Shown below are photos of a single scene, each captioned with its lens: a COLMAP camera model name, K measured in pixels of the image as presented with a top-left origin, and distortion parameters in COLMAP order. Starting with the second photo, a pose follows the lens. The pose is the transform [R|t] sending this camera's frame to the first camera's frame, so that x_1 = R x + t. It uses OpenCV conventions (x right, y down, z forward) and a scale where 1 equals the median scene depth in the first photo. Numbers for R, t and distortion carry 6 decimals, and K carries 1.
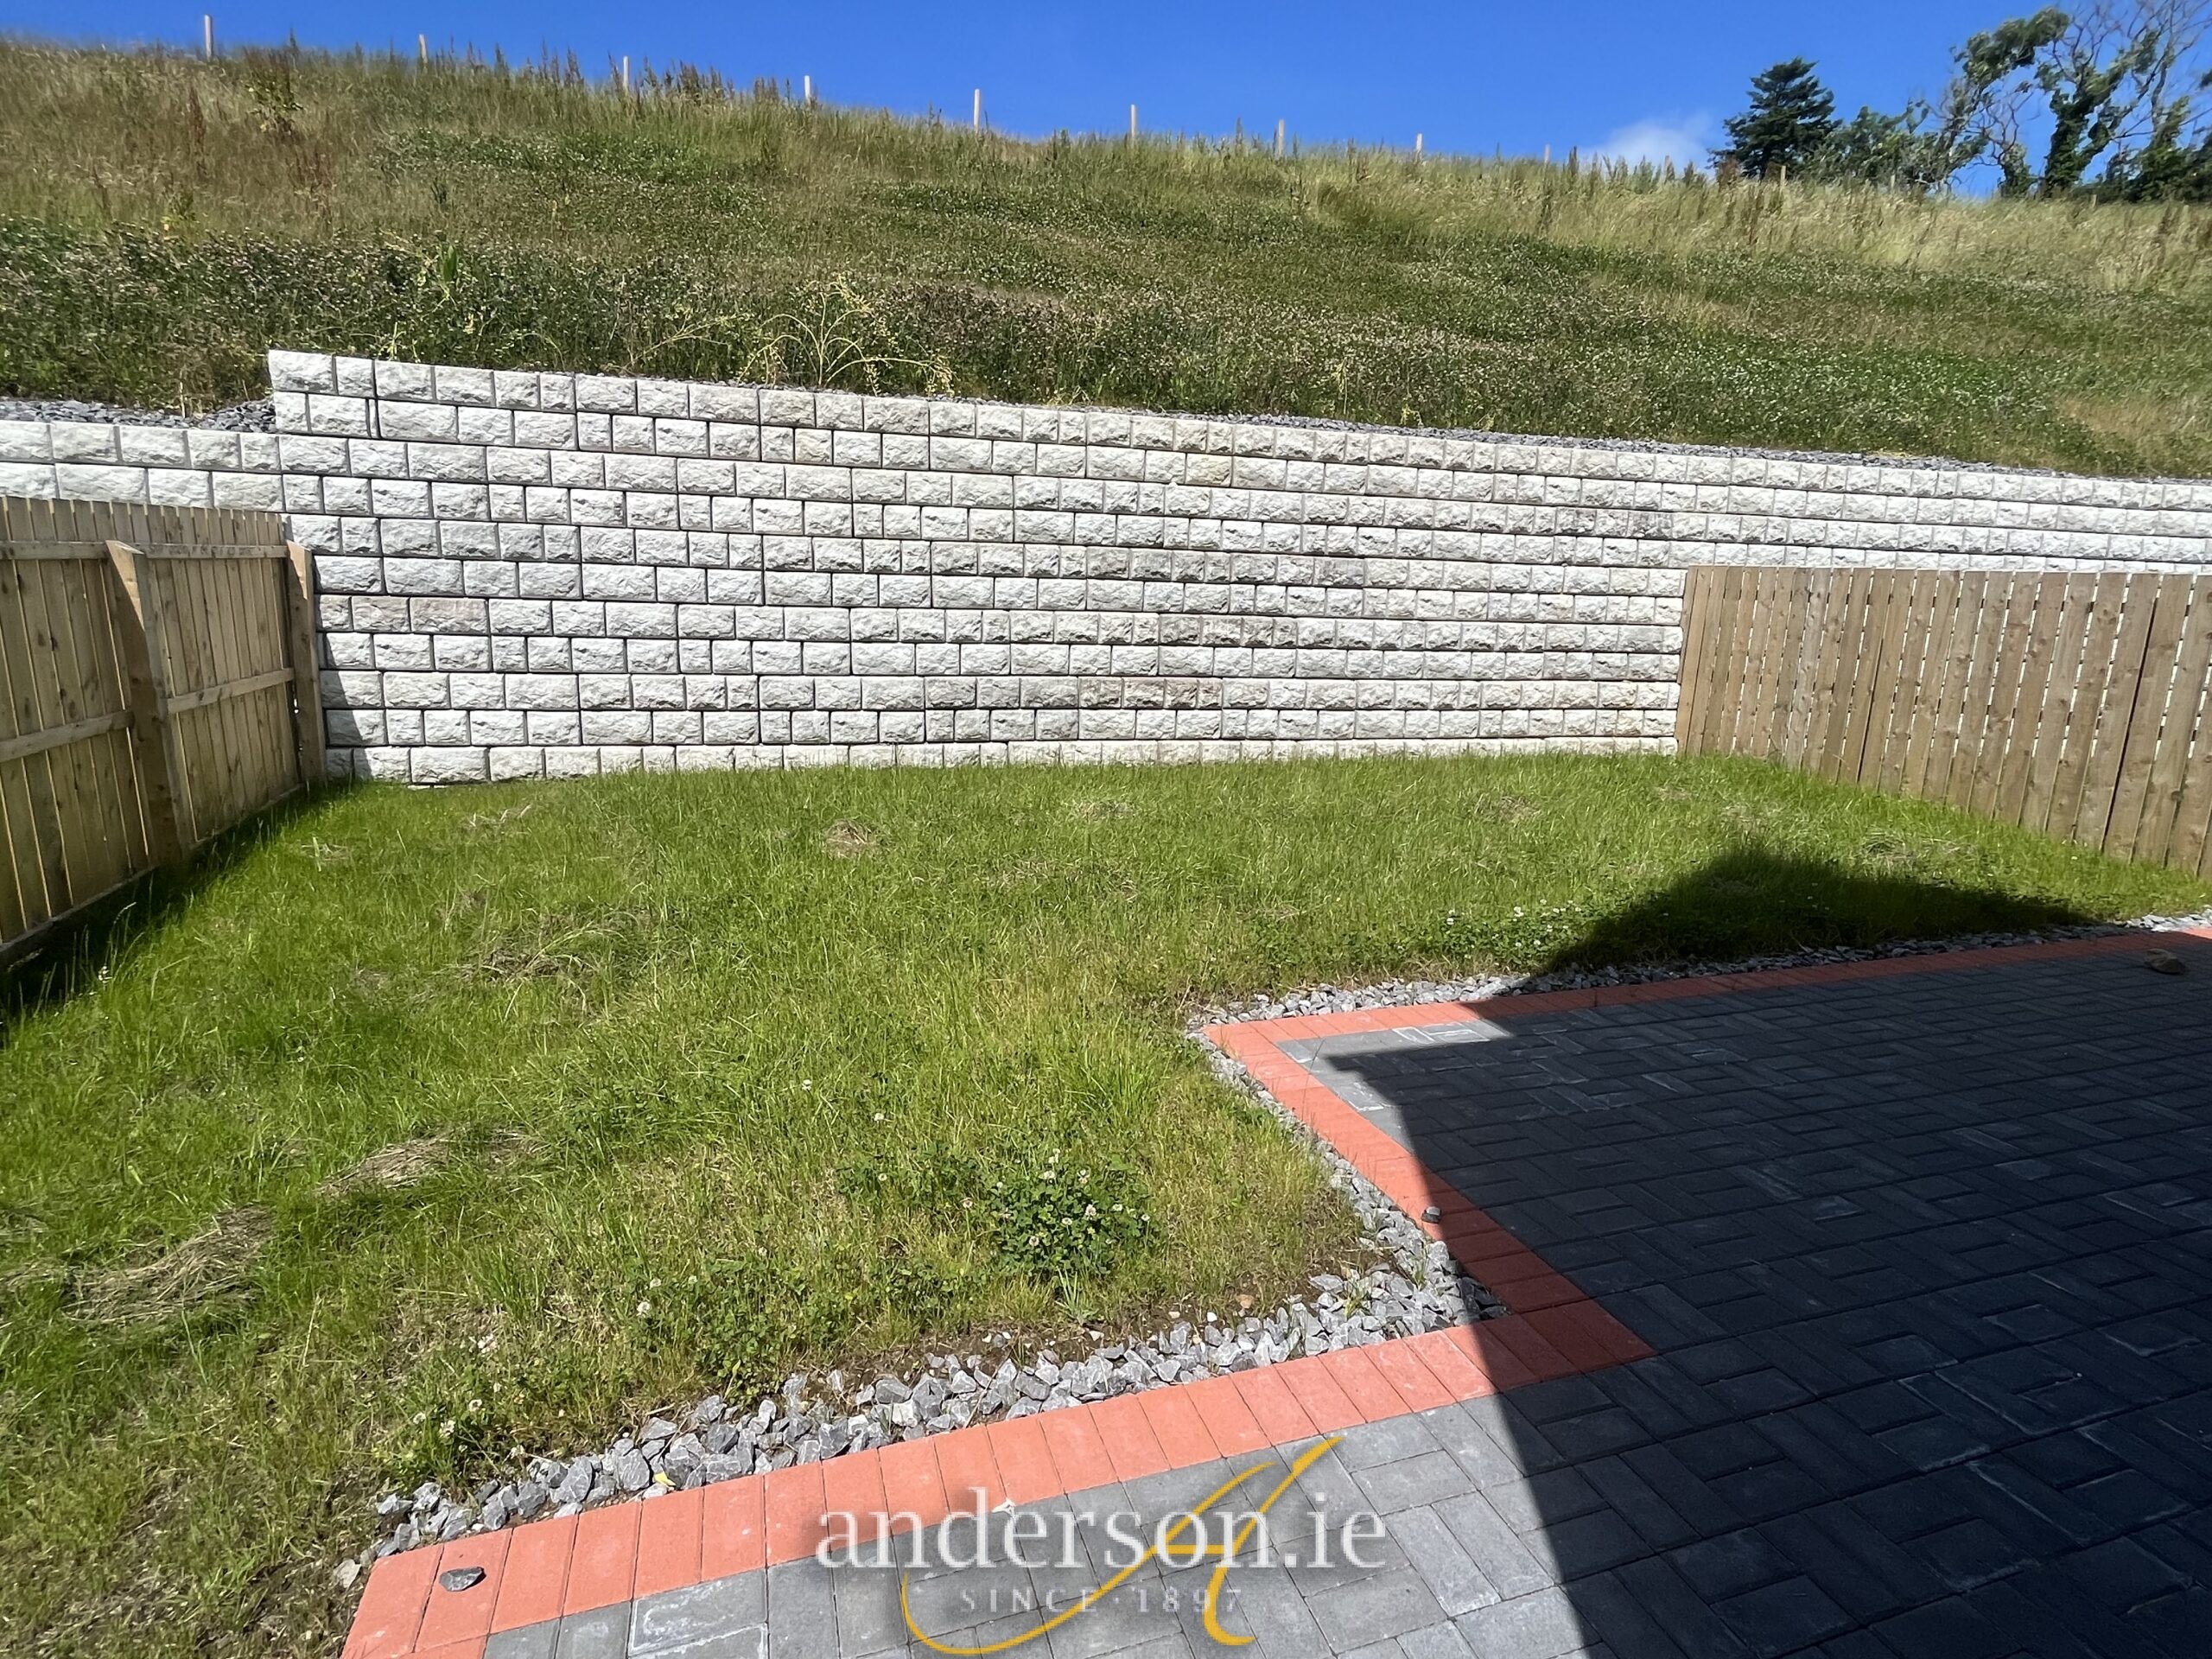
lens RADIAL K [[1102.9, 0, 1103.6], [0, 1102.9, 827.5], [0, 0, 1]] dist [-0.003287, 0.000361]
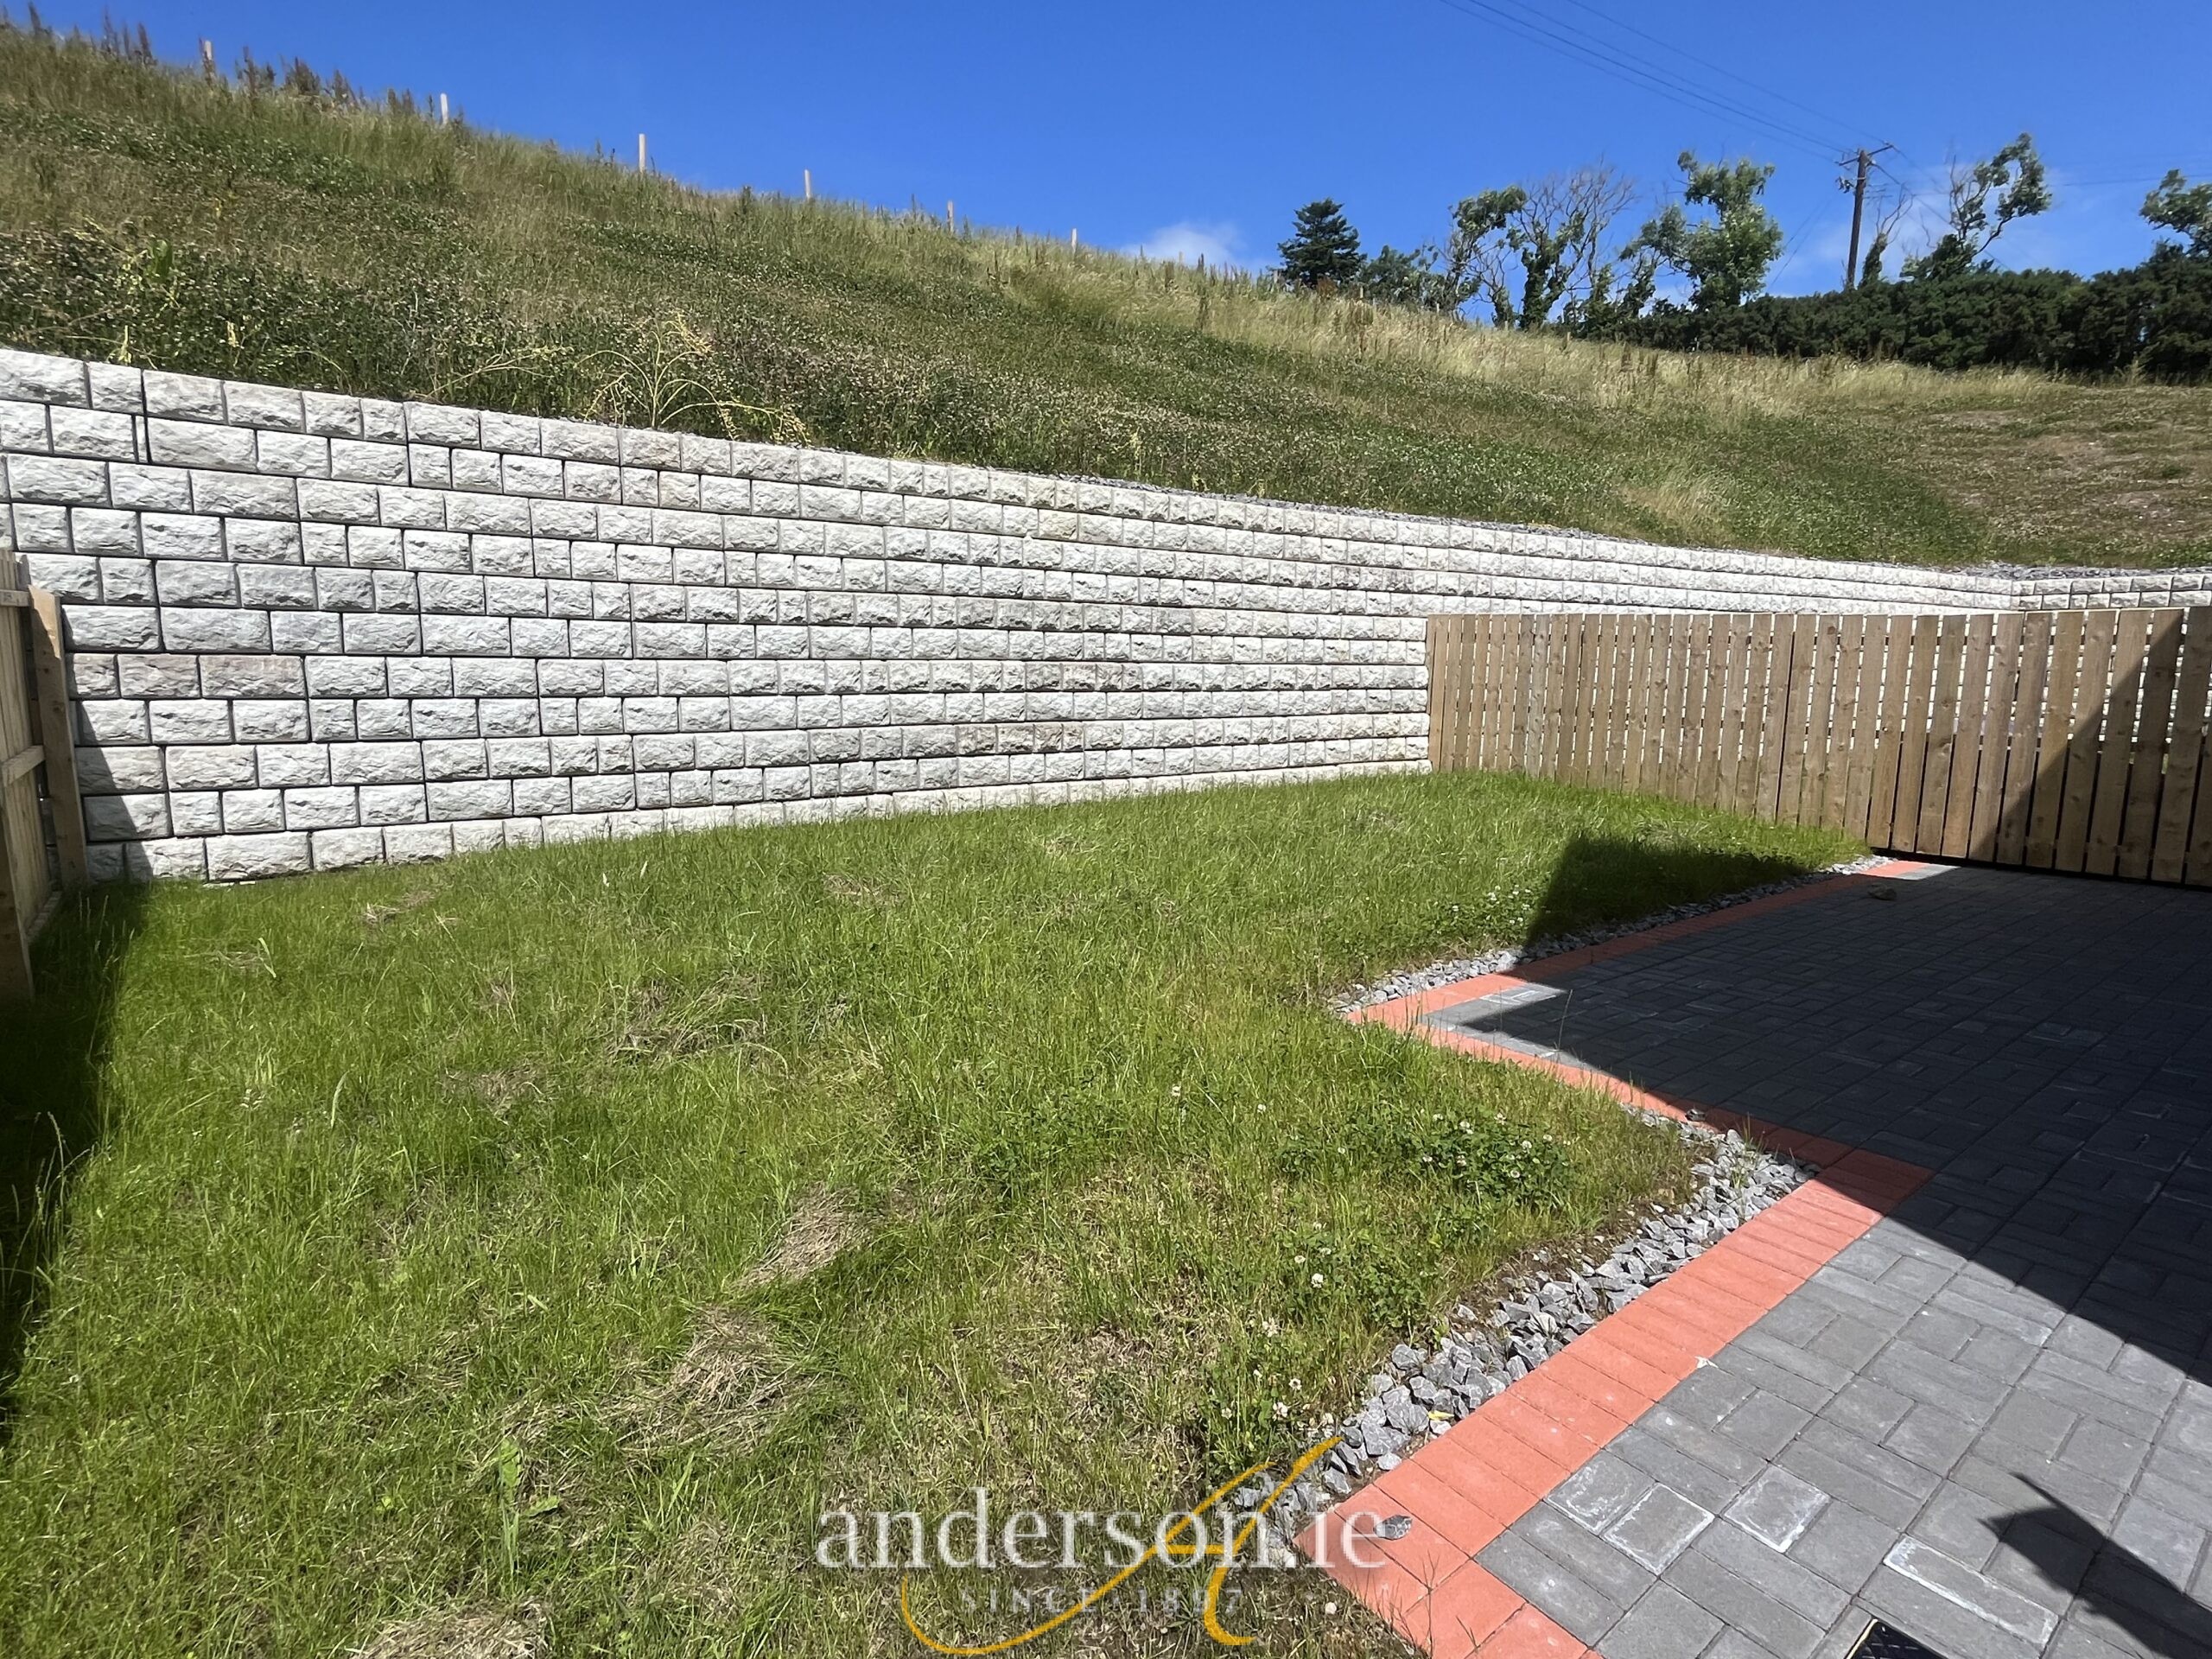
lens RADIAL K [[1102.9, 0, 1103.6], [0, 1102.9, 827.5], [0, 0, 1]] dist [-0.003287, 0.000361]
pose [[0.941956, -0.068077, 0.328763, -0.233422], [0.085714, 0.995539, -0.039439, 0.008049], [-0.324611, 0.065330, 0.943589, 0.012540]]
